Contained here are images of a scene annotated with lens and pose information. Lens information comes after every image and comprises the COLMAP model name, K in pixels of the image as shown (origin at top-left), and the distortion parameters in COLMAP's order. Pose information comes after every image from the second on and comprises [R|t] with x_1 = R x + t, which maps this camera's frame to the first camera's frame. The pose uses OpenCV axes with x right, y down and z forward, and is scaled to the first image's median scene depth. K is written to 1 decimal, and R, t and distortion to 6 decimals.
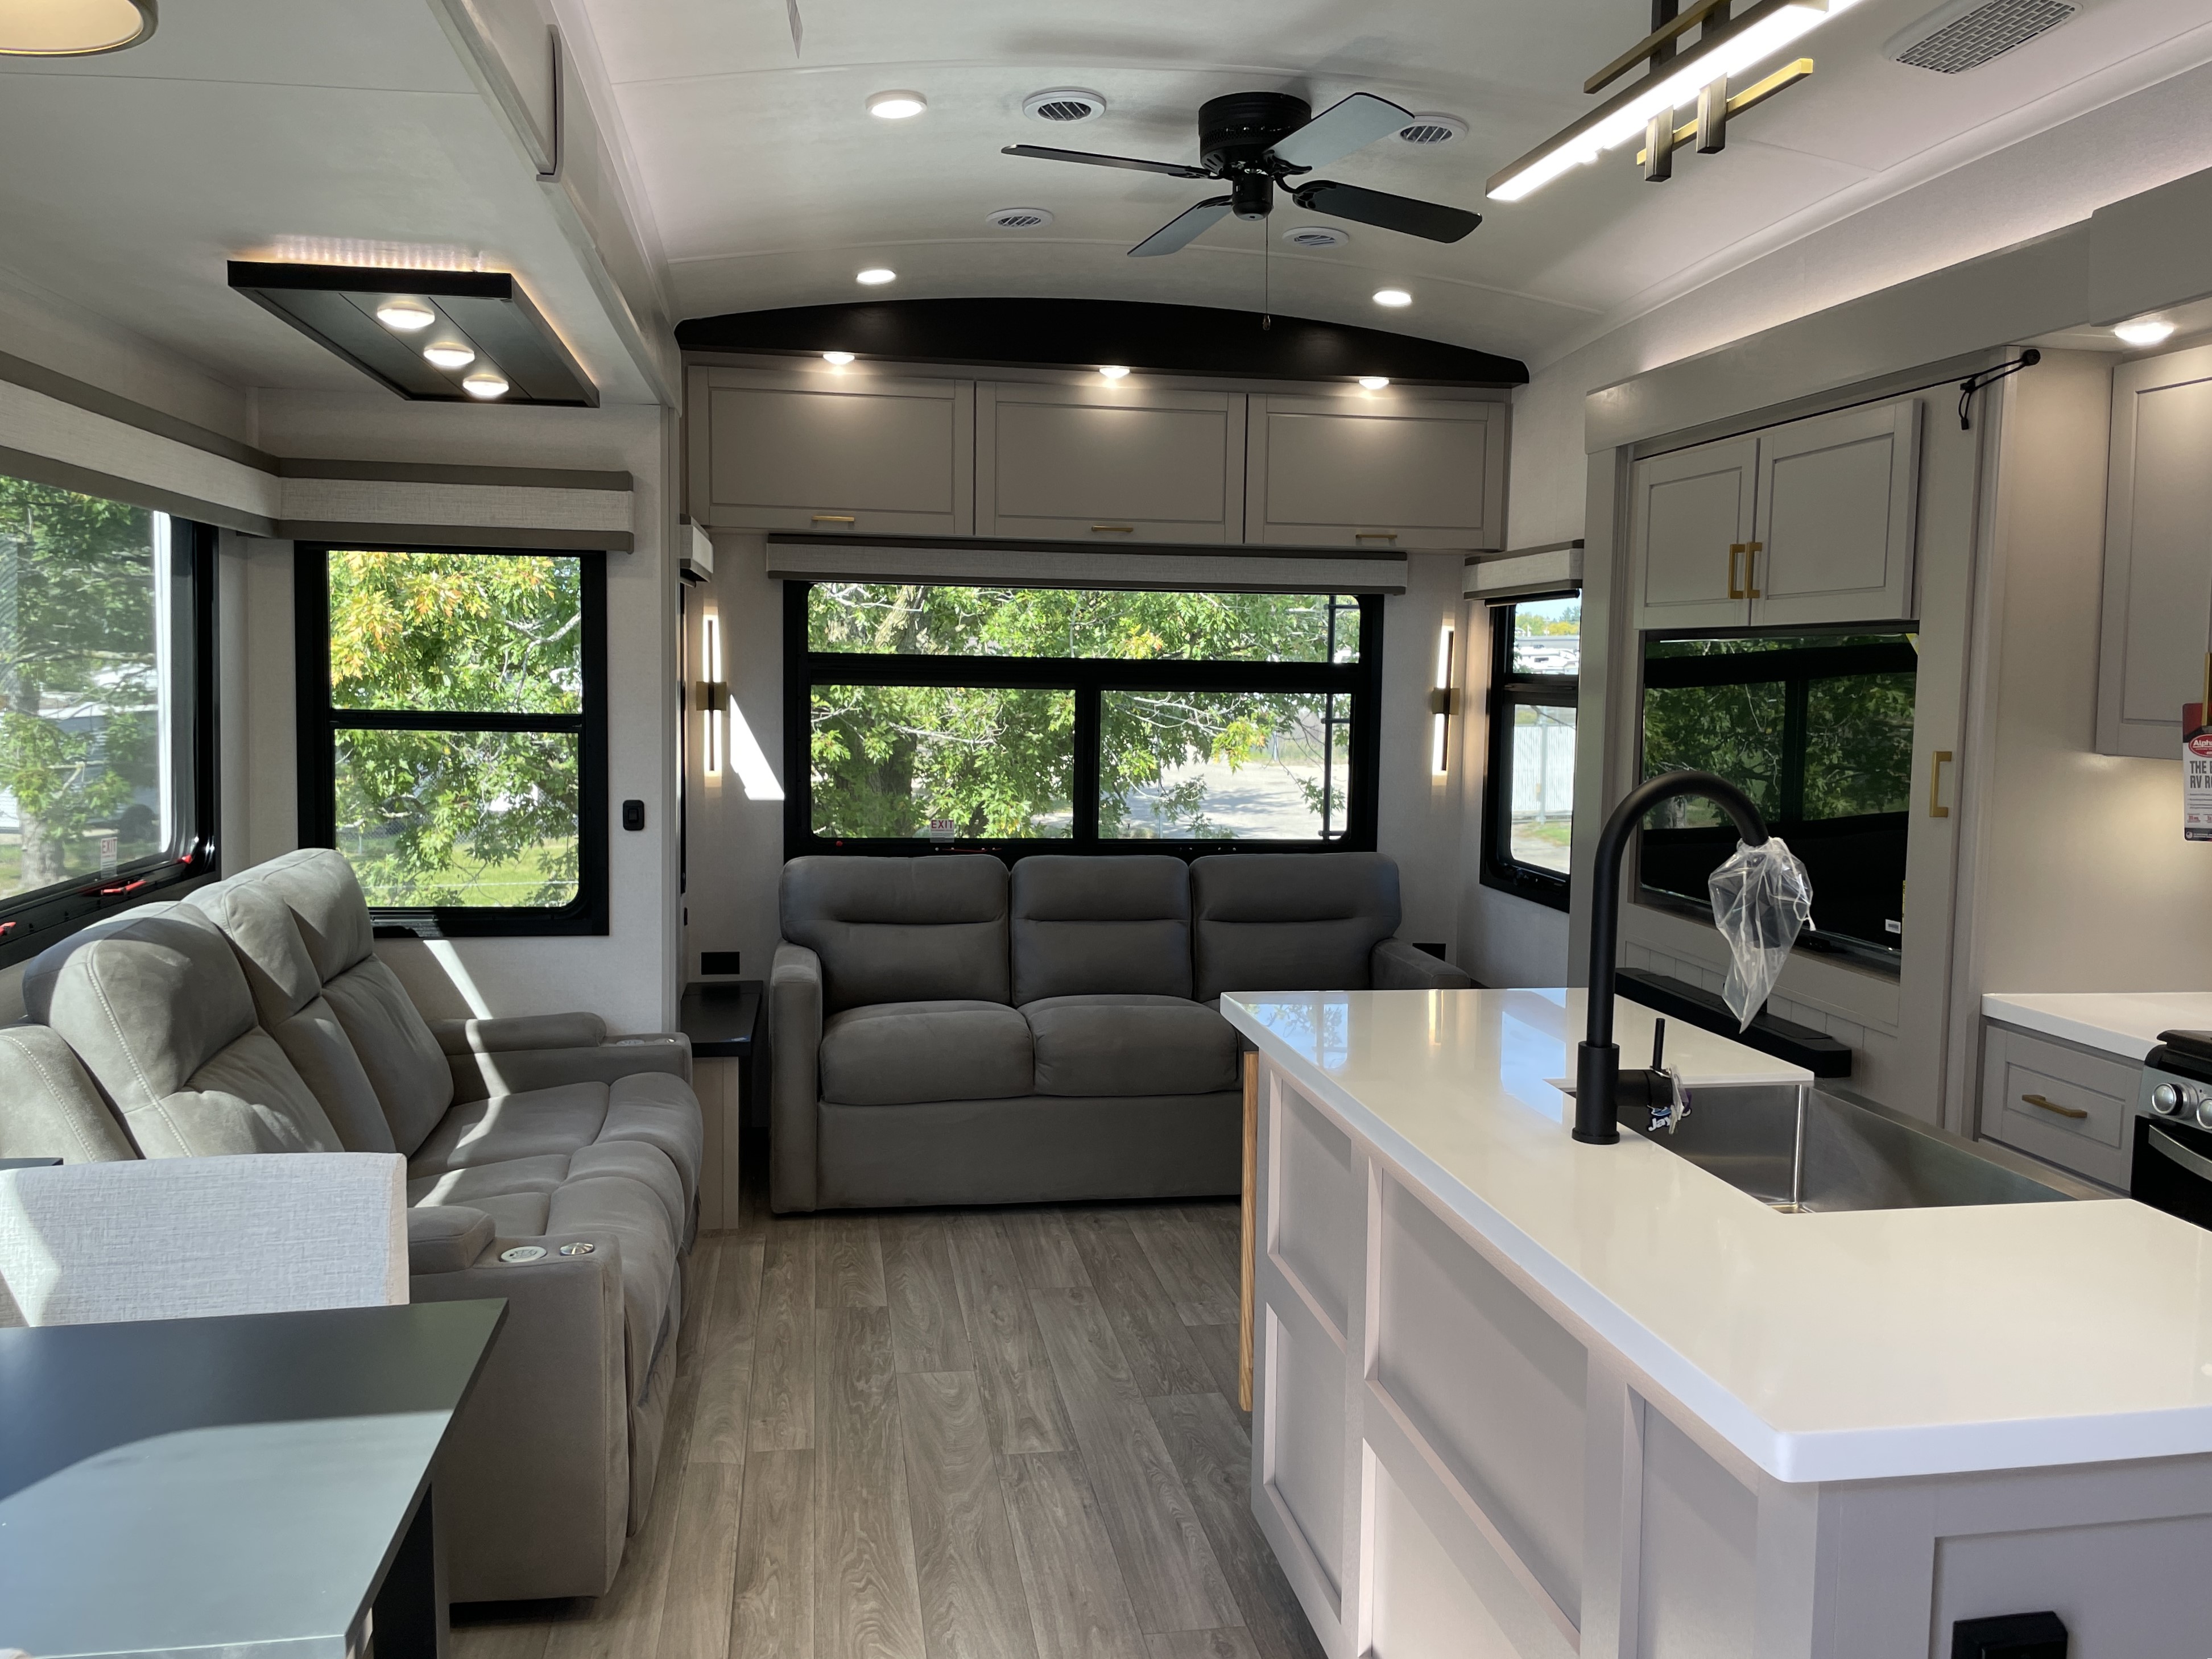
lens RADIAL K [[1681.6, 0, 1106.0], [0, 1681.6, 829.5], [0, 0, 1]] dist [-0.128161, -0.000396]
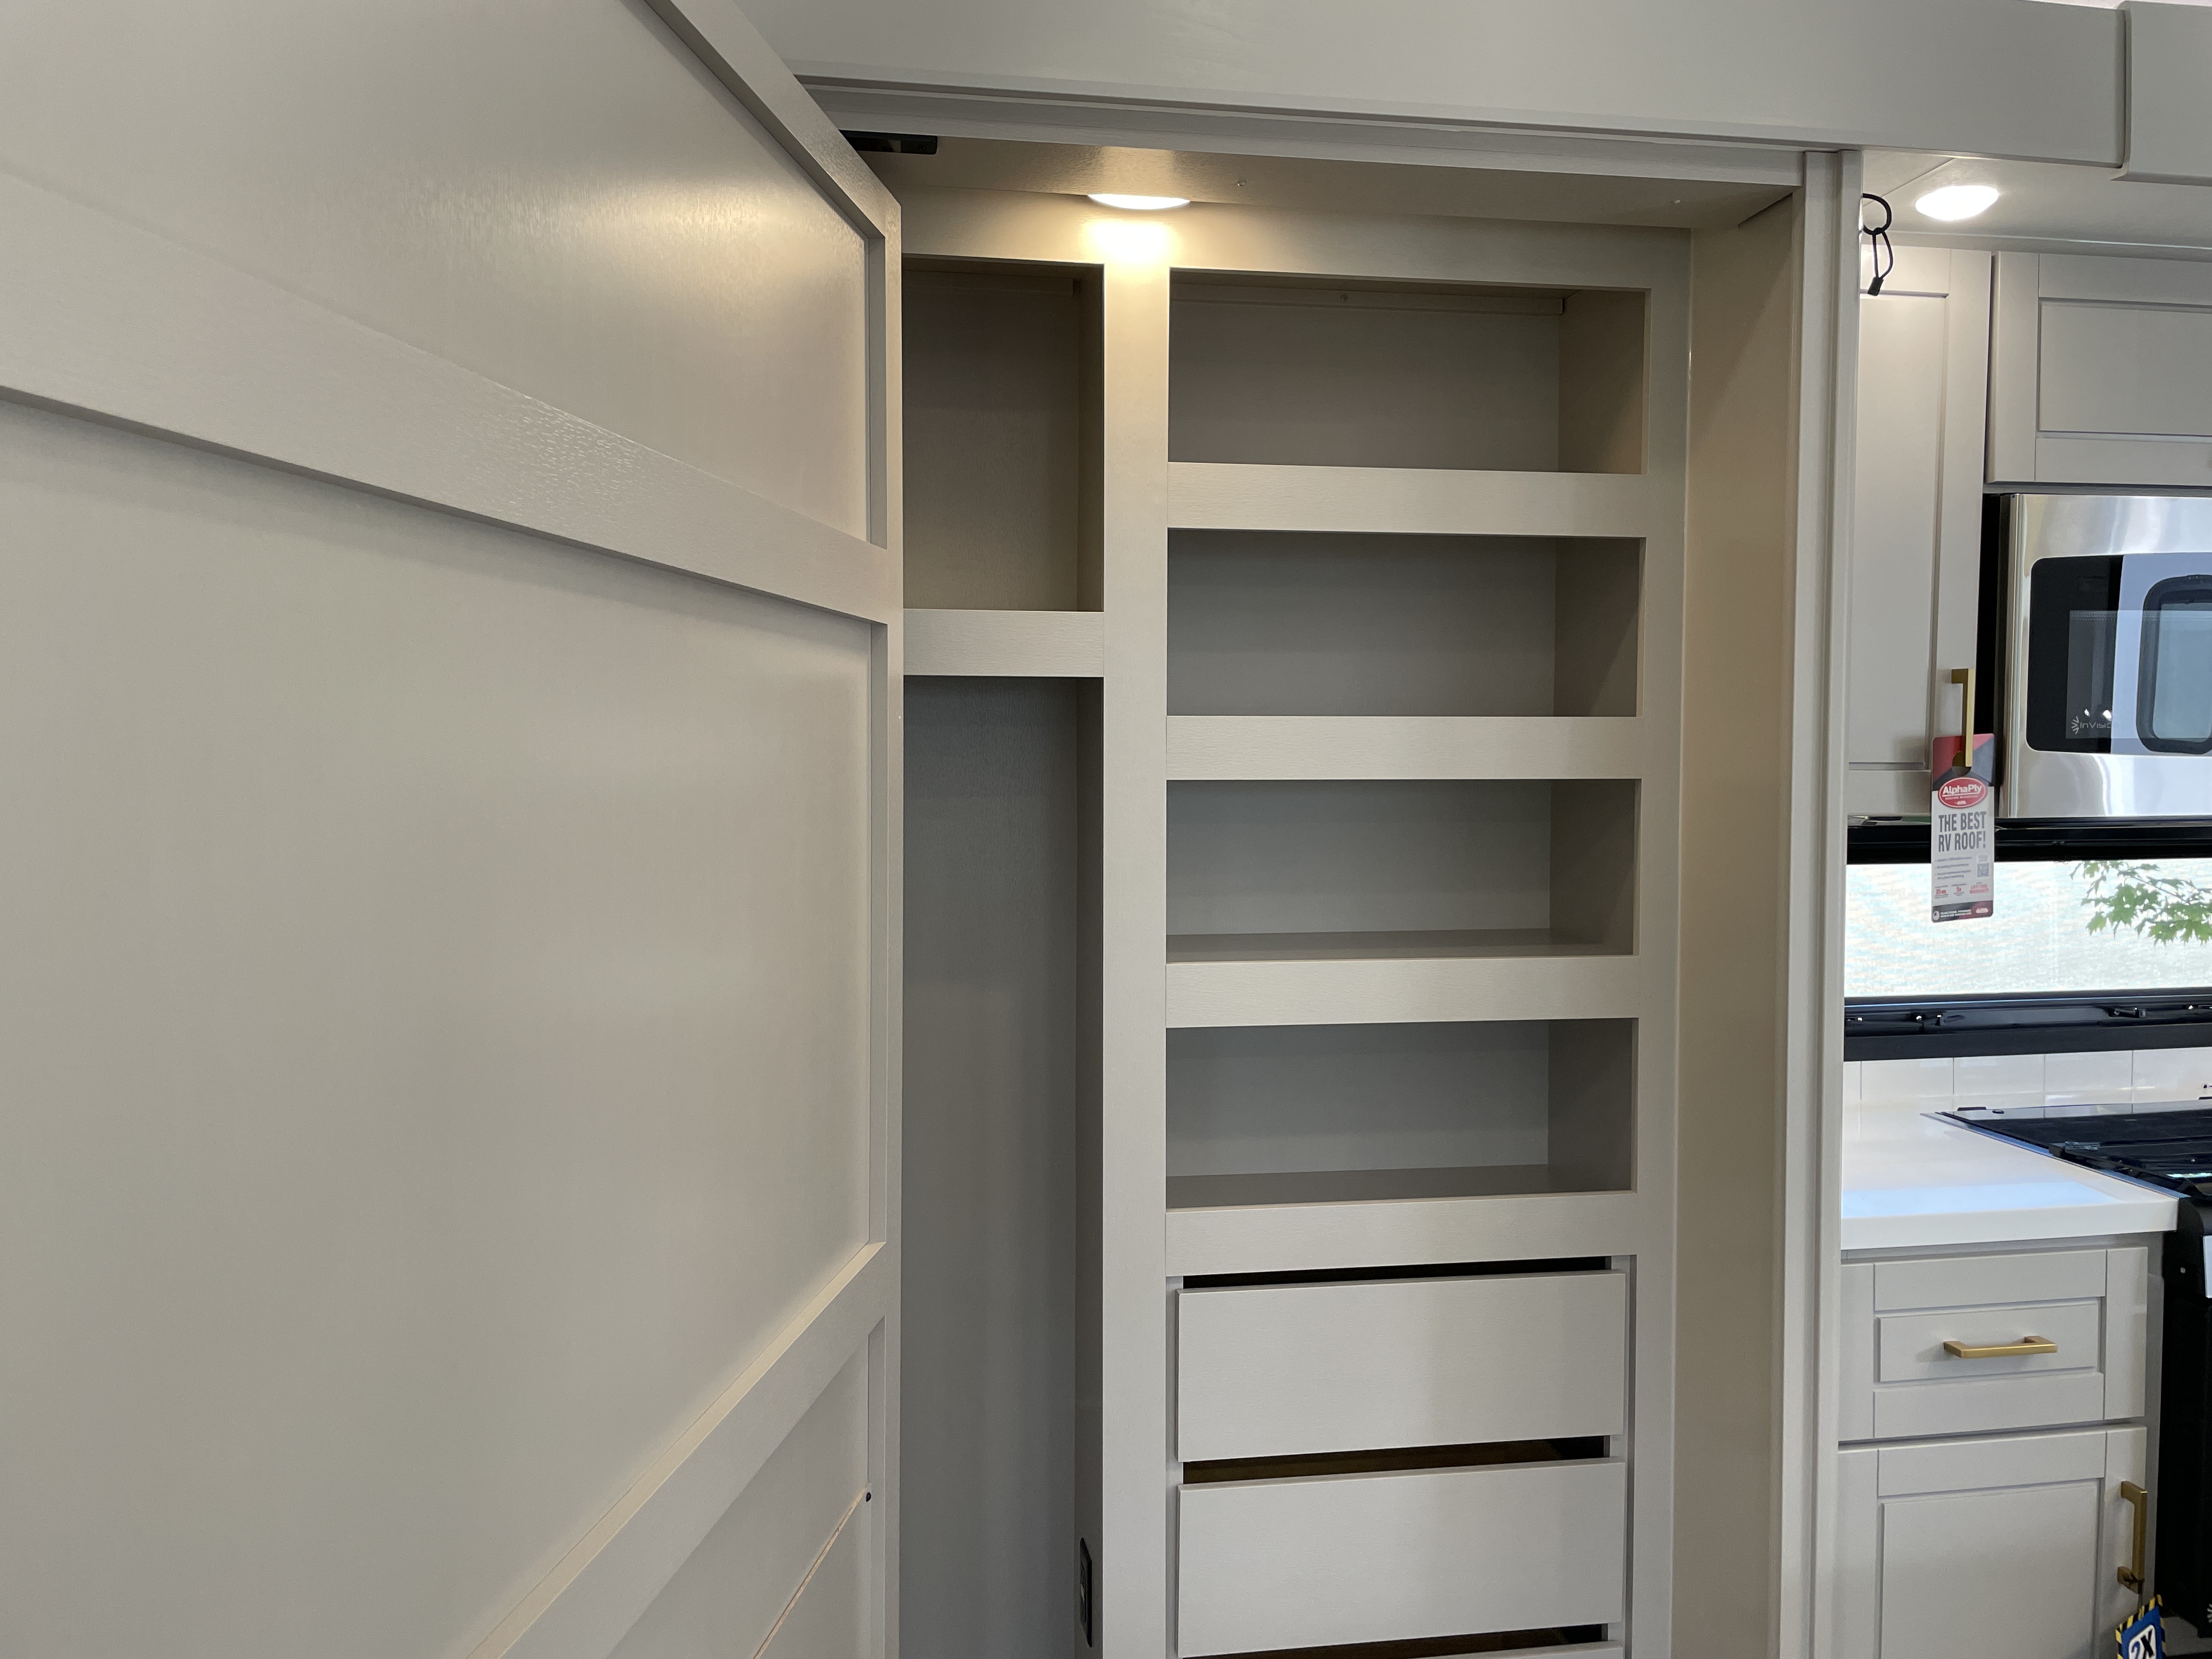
lens RADIAL K [[1702.7, 0, 1118.0], [0, 1702.7, 807.3], [0, 0, 1]] dist [0.079816, -0.123282]
pose [[-0.016609, -0.048808, 0.998670, -0.111898], [0.093704, 0.994336, 0.050155, -0.123883], [-0.995462, 0.094412, -0.011941, 1.394131]]
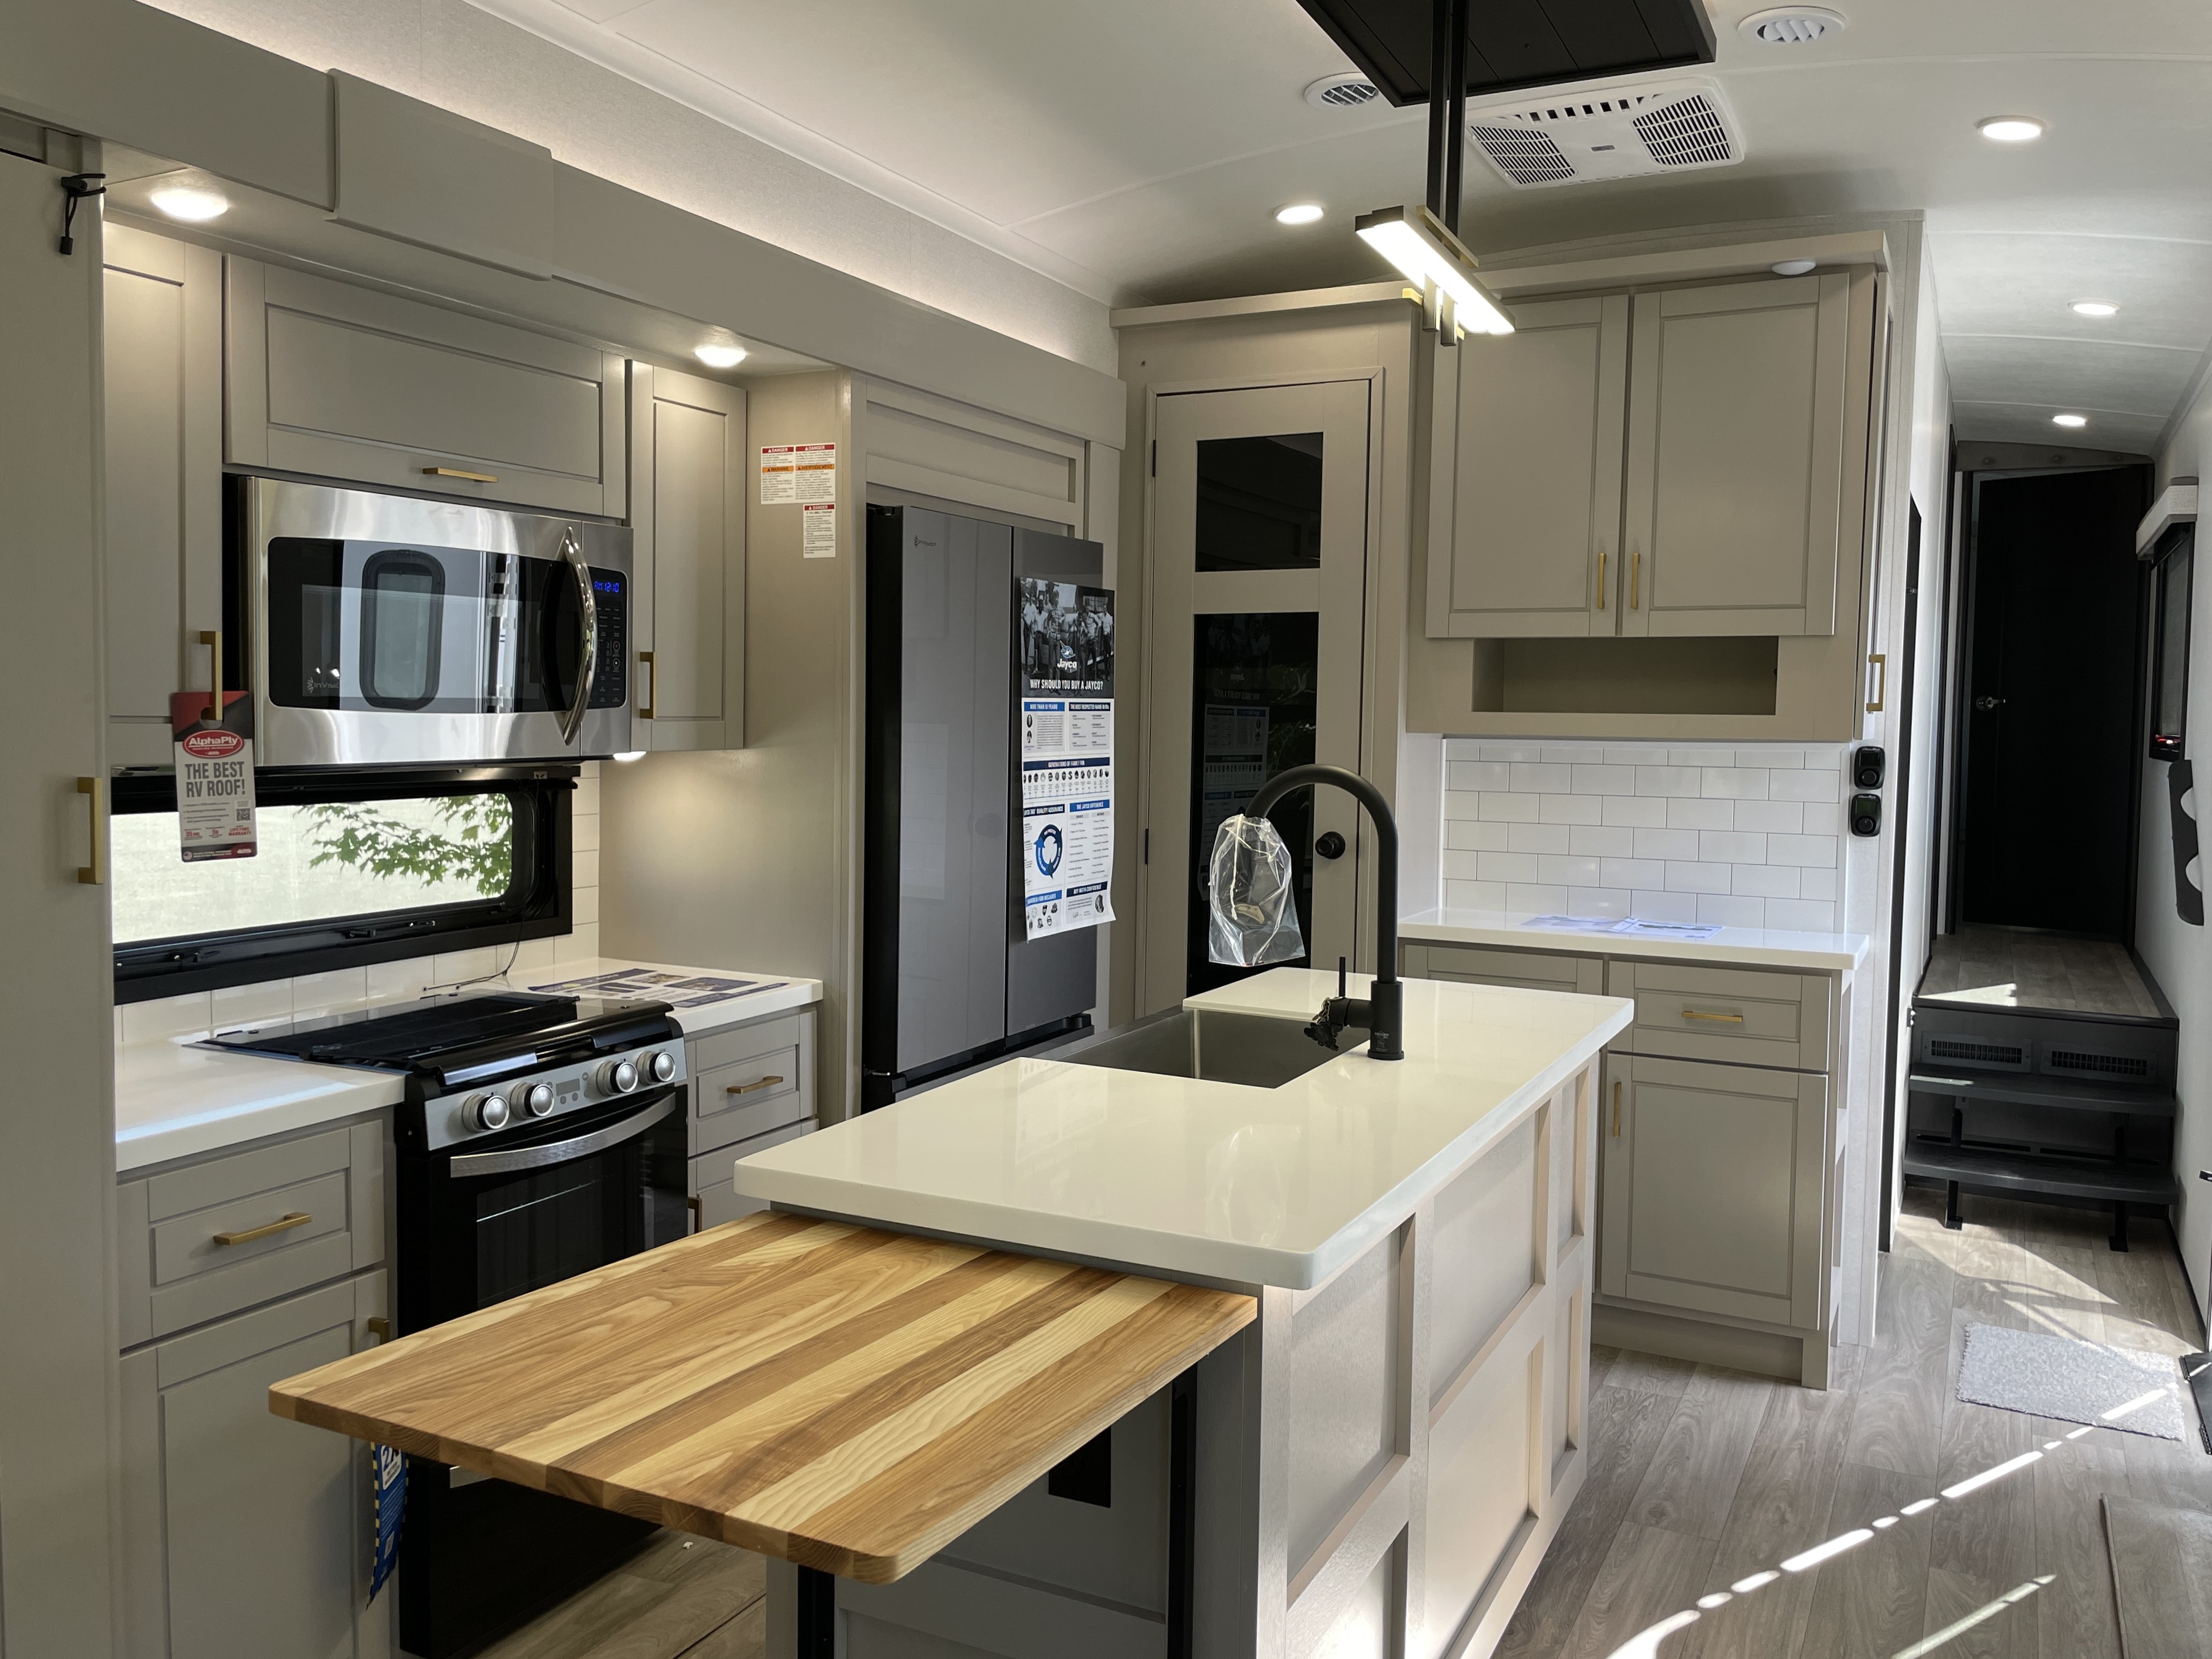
lens RADIAL K [[1819.9, 0, 1106.0], [0, 1819.9, 829.5], [0, 0, 1]] dist [0.022093, -0.003259]
pose [[-0.806897, -0.066068, 0.586985, -0.237774], [0.028243, 0.988274, 0.150059, -0.137793], [-0.590016, 0.137660, -0.795569, 1.473675]]
